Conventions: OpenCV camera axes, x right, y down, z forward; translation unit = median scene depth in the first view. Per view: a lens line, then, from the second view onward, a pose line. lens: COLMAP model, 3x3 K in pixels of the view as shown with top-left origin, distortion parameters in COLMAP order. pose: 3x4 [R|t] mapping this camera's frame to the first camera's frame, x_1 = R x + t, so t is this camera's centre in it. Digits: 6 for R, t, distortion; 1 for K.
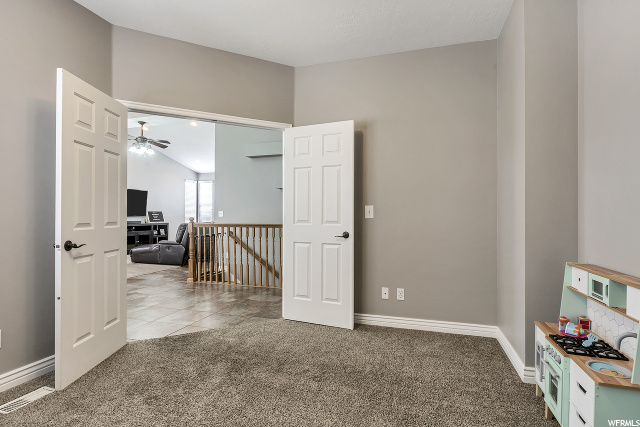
lens RADIAL K [[328.5, 0, 320.9], [0, 328.5, 215.2], [0, 0, 1]] dist [-0.002806, -0.000883]
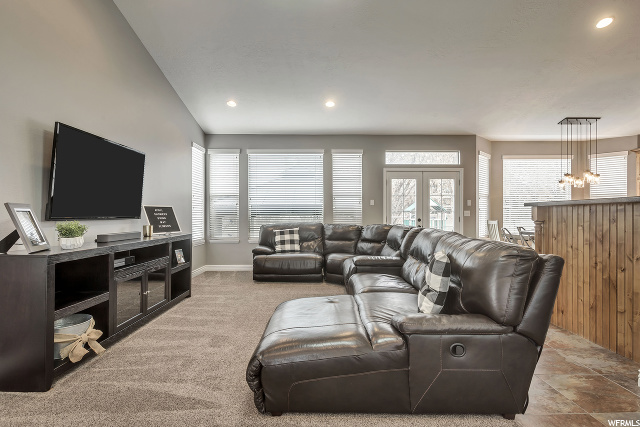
lens RADIAL K [[328.5, 0, 318.5], [0, 328.5, 215.2], [0, 0, 1]] dist [-0.002806, -0.000883]
pose [[0.952123, -0.002639, 0.305705, -0.450403], [0.002140, 0.999996, 0.001968, -0.001081], [-0.305708, -0.001220, 0.952124, 0.563085]]
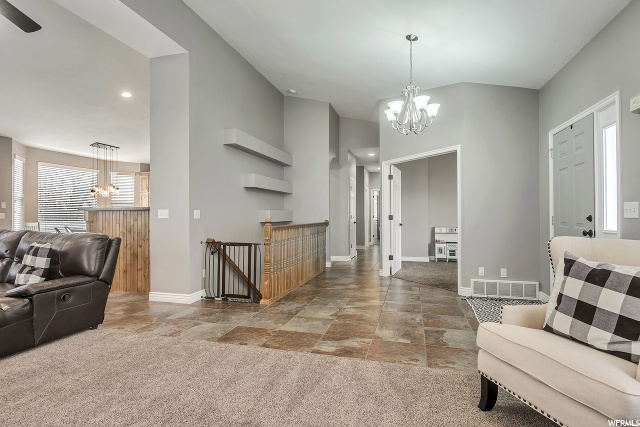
lens RADIAL K [[328.5, 0, 318.9], [0, 328.5, 213.4], [0, 0, 1]] dist [-0.002806, -0.000883]
pose [[-0.024597, 0.004769, 0.999686, -0.621421], [0.005749, 0.999973, -0.004629, -0.001245], [-0.999681, 0.005633, -0.024623, 0.489521]]
